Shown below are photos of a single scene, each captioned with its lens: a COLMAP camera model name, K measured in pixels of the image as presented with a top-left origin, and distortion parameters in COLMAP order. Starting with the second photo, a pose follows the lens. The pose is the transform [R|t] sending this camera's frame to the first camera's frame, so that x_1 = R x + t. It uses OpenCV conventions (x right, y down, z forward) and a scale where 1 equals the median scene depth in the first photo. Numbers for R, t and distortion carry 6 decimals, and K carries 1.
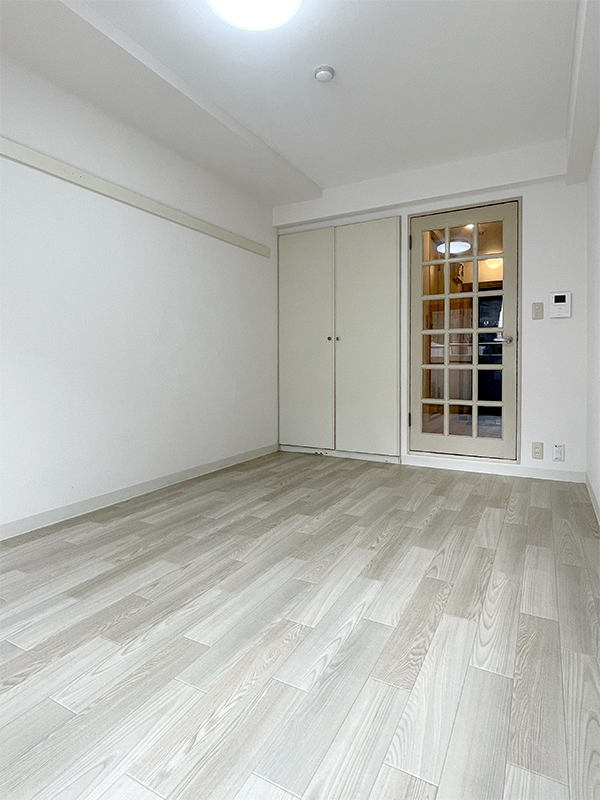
lens RADIAL K [[423.7, 0, 296.0], [0, 423.7, 407.4], [0, 0, 1]] dist [-0.003798, 0.001885]
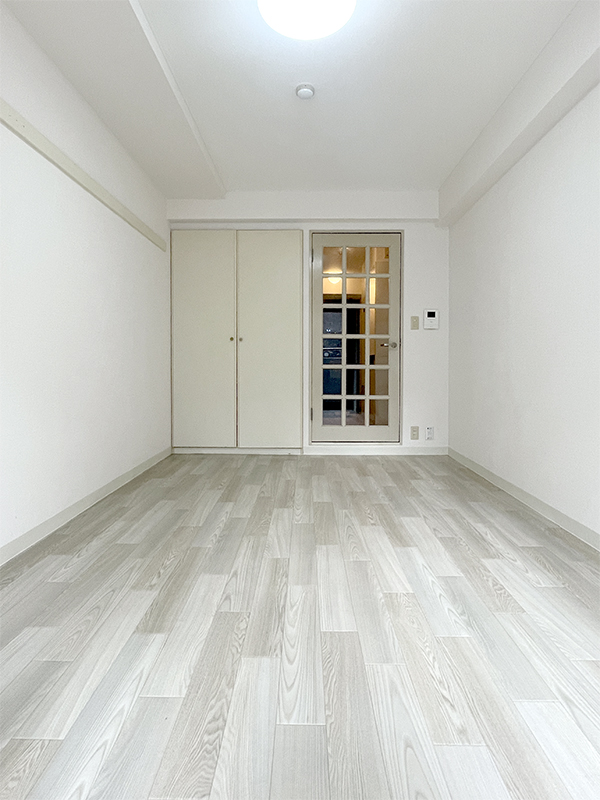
lens RADIAL K [[423.7, 0, 286.6], [0, 423.7, 392.4], [0, 0, 1]] dist [-0.003798, 0.001885]
pose [[0.891020, -0.024319, 0.453313, -0.446073], [0.041214, 0.998774, -0.027429, 0.002076], [-0.452090, 0.043123, 0.890930, 0.072647]]
